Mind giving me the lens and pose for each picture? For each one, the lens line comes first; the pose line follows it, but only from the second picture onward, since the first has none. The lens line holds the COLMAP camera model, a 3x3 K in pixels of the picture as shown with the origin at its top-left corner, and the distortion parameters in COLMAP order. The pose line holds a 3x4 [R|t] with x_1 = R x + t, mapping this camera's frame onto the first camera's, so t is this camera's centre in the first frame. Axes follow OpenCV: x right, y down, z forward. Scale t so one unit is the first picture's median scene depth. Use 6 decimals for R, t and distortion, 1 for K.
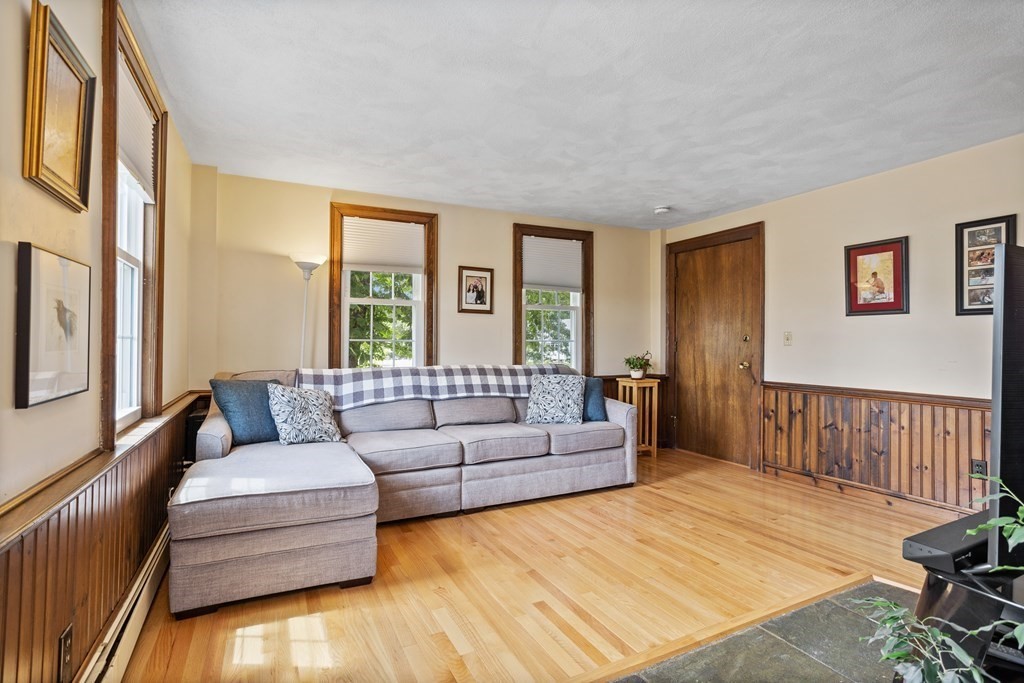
lens RADIAL K [[501.2, 0, 489.9], [0, 501.2, 336.1], [0, 0, 1]] dist [-0.036030, 0.018203]
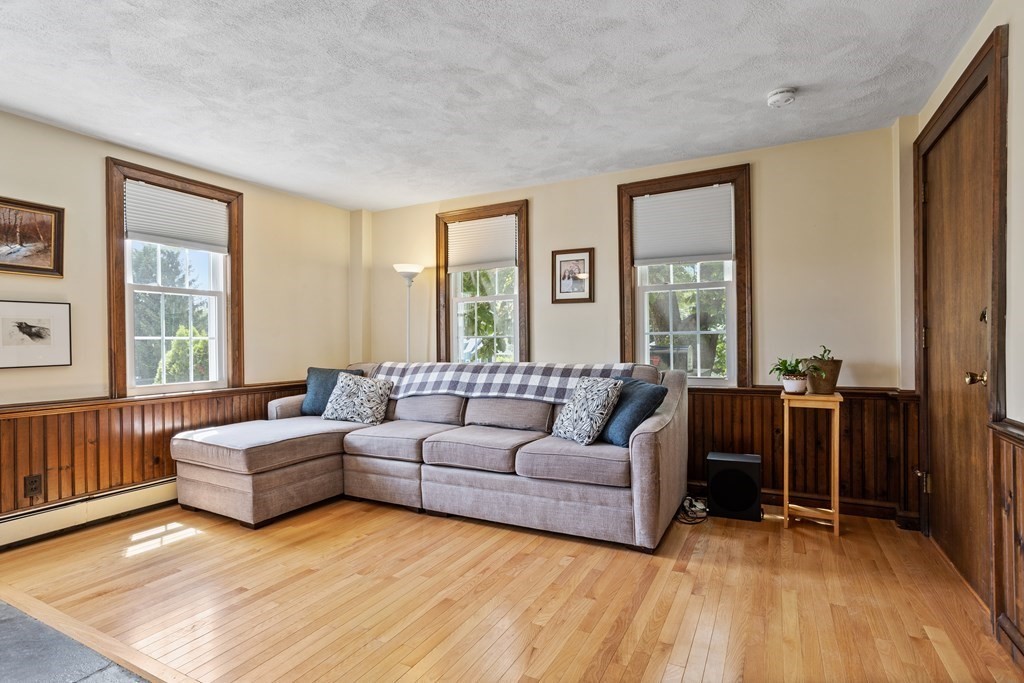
lens RADIAL K [[501.2, 0, 502.8], [0, 501.2, 343.6], [0, 0, 1]] dist [-0.036030, 0.018203]
pose [[0.592705, -0.010115, -0.805356, 0.714023], [0.021501, 0.999763, 0.003267, 0.021992], [0.805132, -0.019252, 0.592783, 0.478309]]
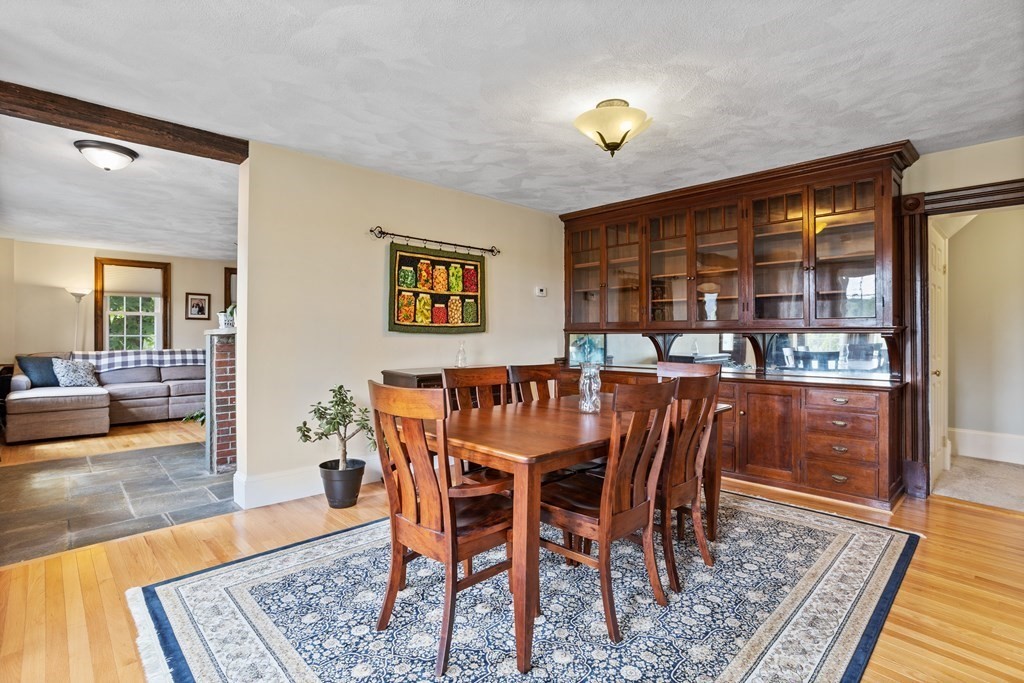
lens RADIAL K [[501.2, 0, 514.3], [0, 501.2, 336.3], [0, 0, 1]] dist [-0.036030, 0.018203]
pose [[0.941208, -0.001843, 0.337821, 0.517468], [-0.004541, 0.999826, 0.018107, -0.029495], [-0.337796, -0.018577, 0.941036, -1.215327]]
